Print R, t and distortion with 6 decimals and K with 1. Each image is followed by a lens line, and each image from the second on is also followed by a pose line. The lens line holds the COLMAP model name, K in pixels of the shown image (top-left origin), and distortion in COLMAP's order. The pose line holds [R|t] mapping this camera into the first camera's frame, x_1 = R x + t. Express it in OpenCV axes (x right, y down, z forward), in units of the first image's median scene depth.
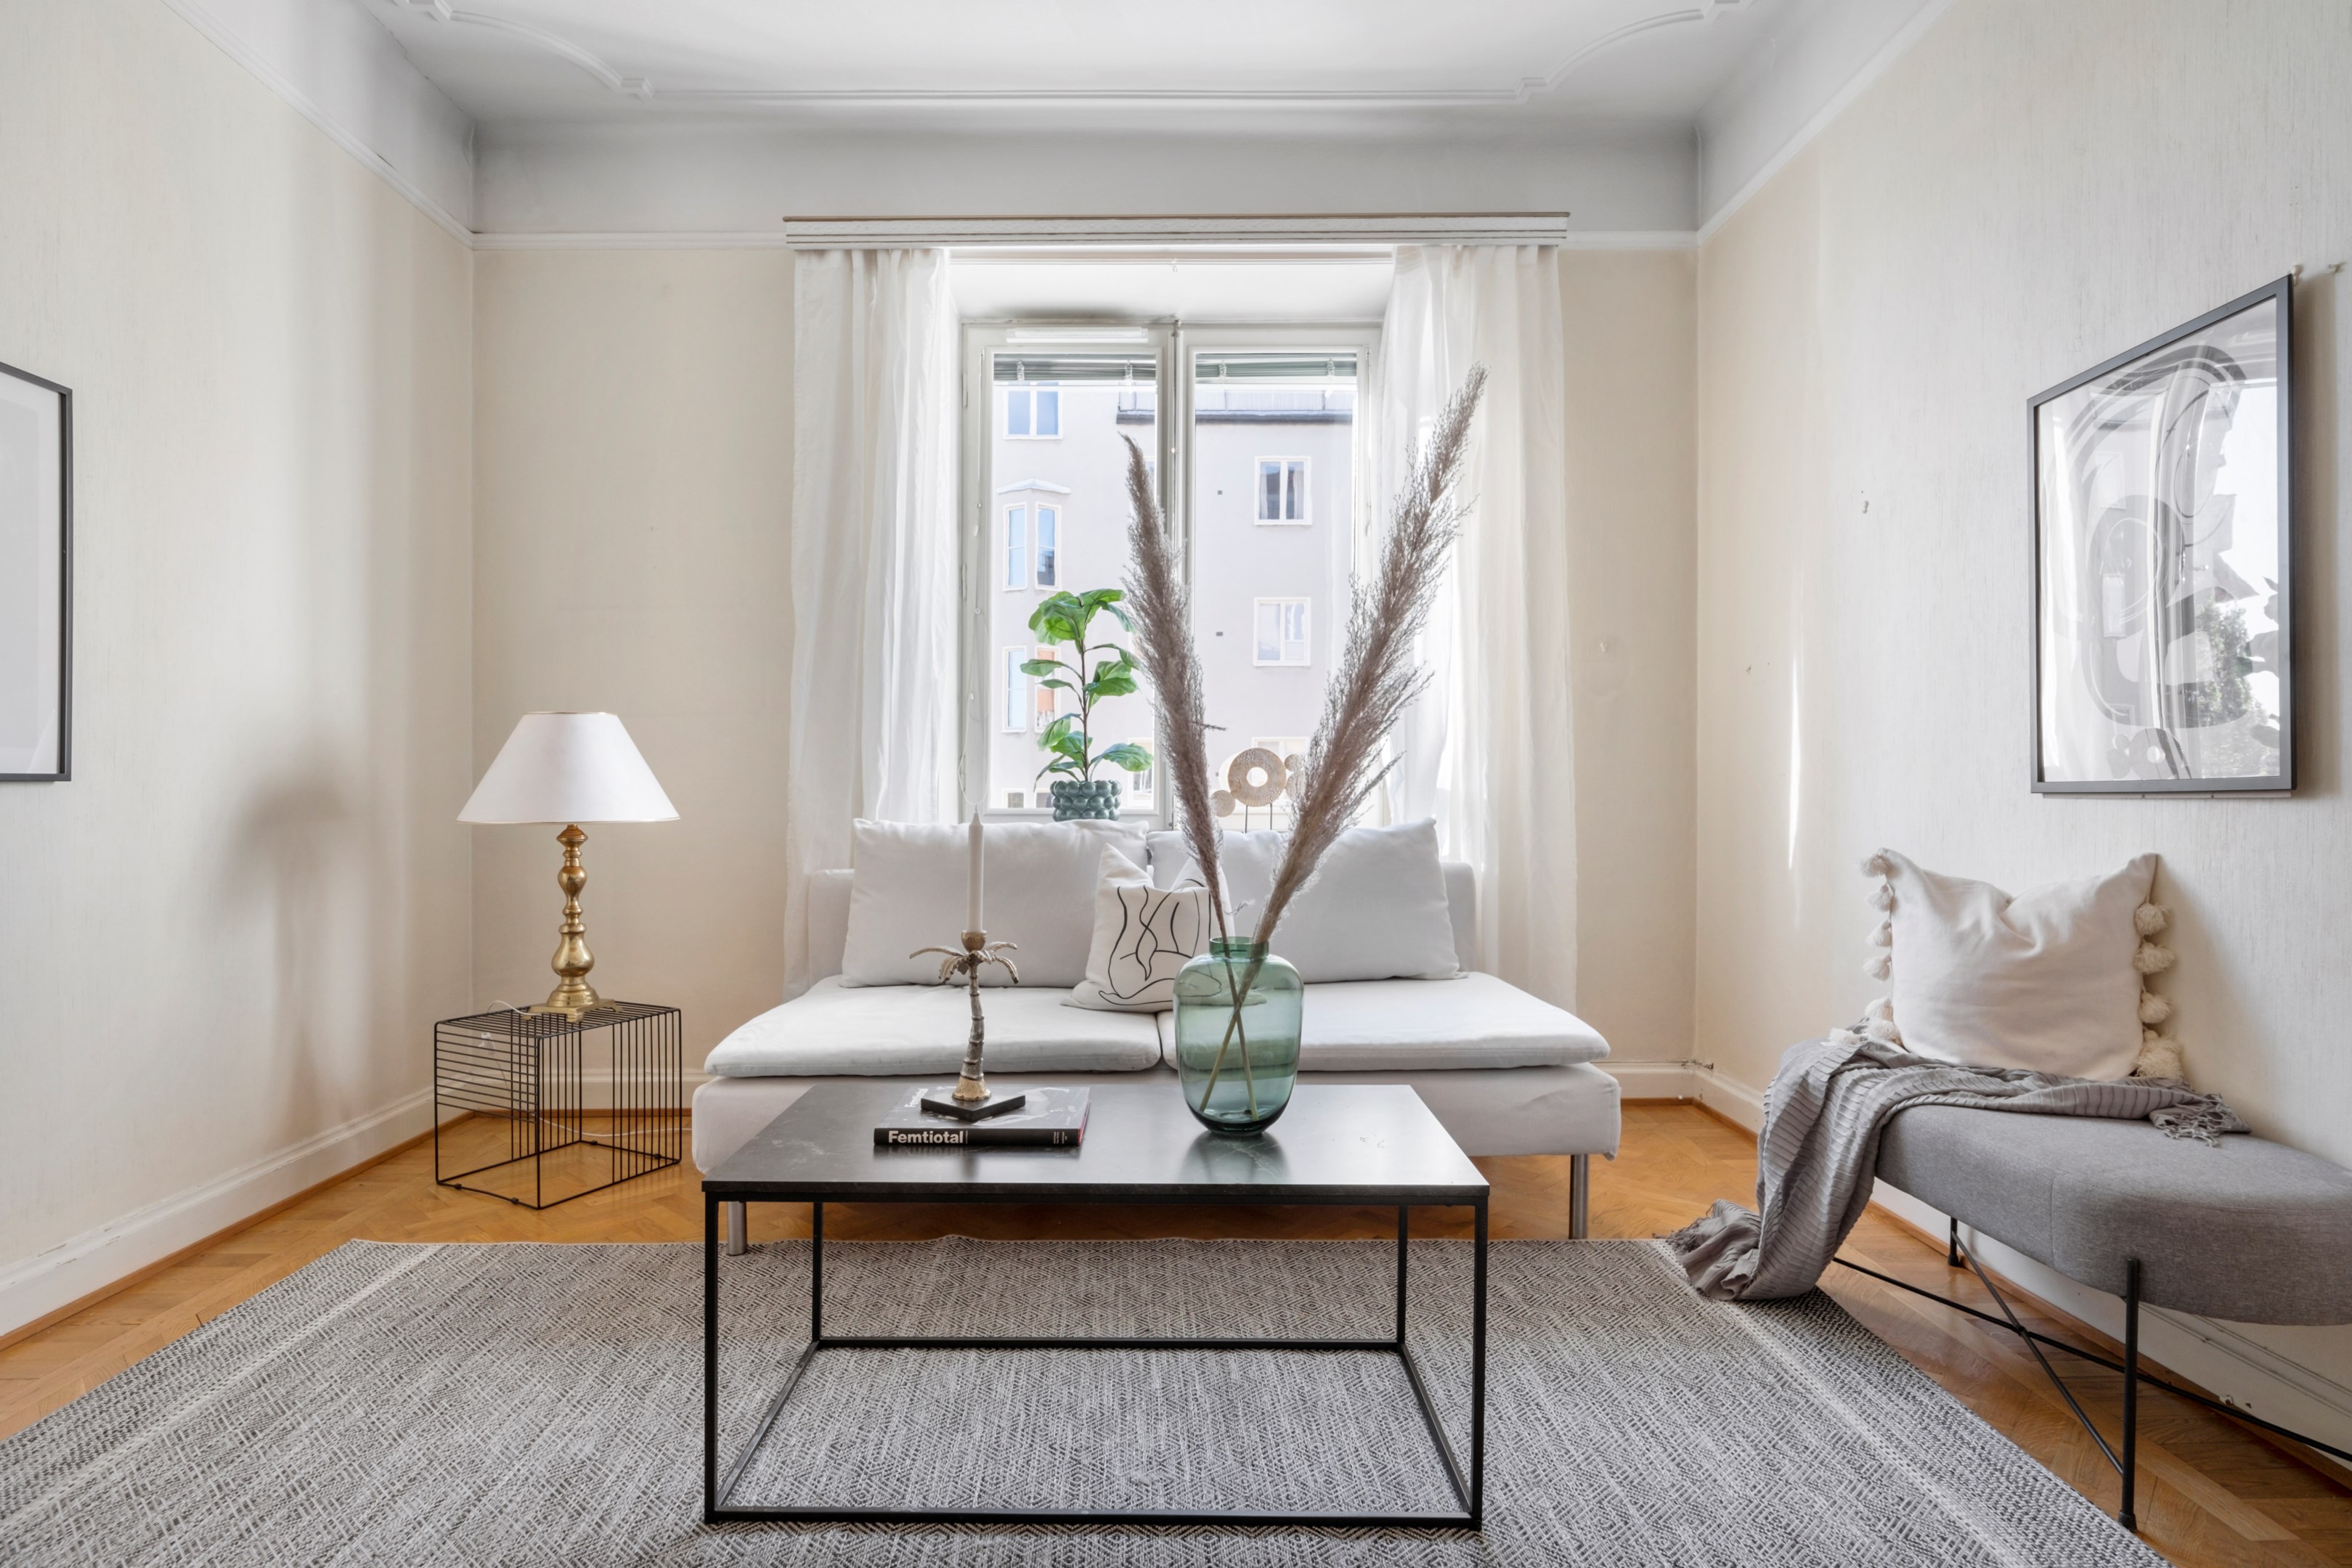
lens RADIAL K [[1197.1, 0, 1174.1], [0, 1197.1, 796.2], [0, 0, 1]] dist [-0.000074, -0.000858]
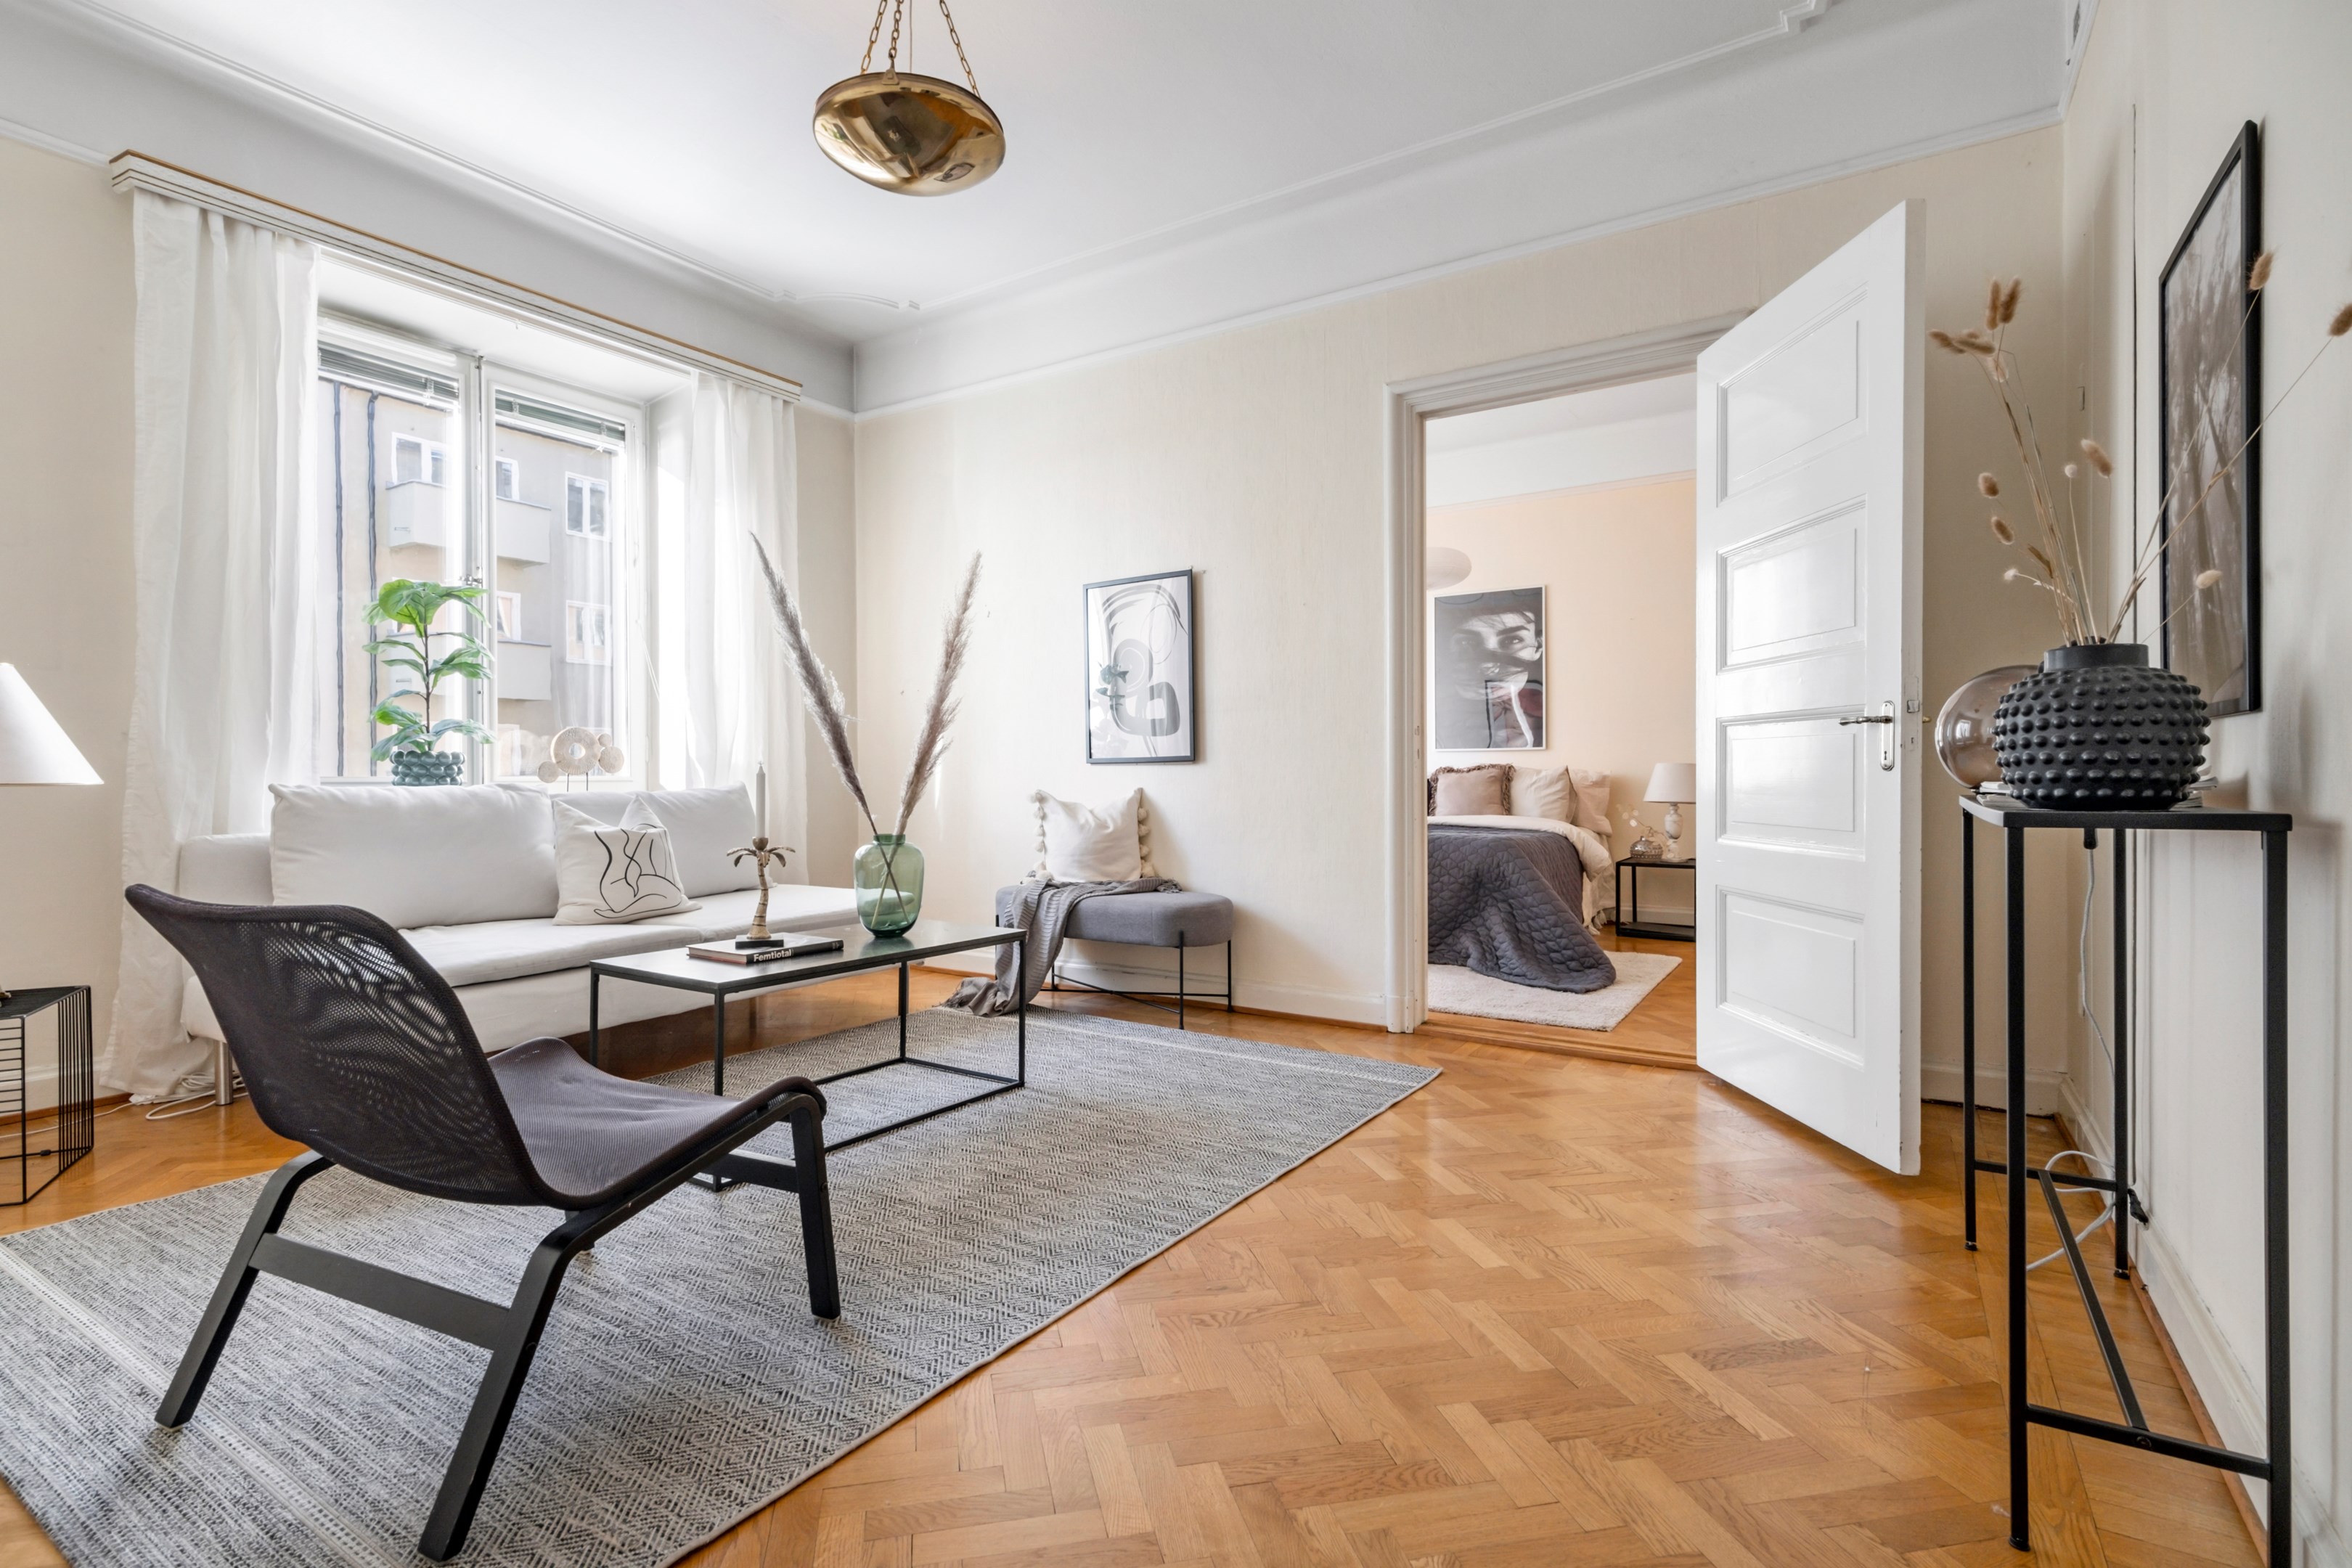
lens RADIAL K [[1123.1, 0, 1175.0], [0, 1123.1, 786.7], [0, 0, 1]] dist [-0.018623, -0.001244]
pose [[0.535406, -0.006649, 0.844569, -0.995570], [0.004904, 0.999977, 0.004763, 0.032708], [-0.844581, 0.001591, 0.535426, -0.262955]]
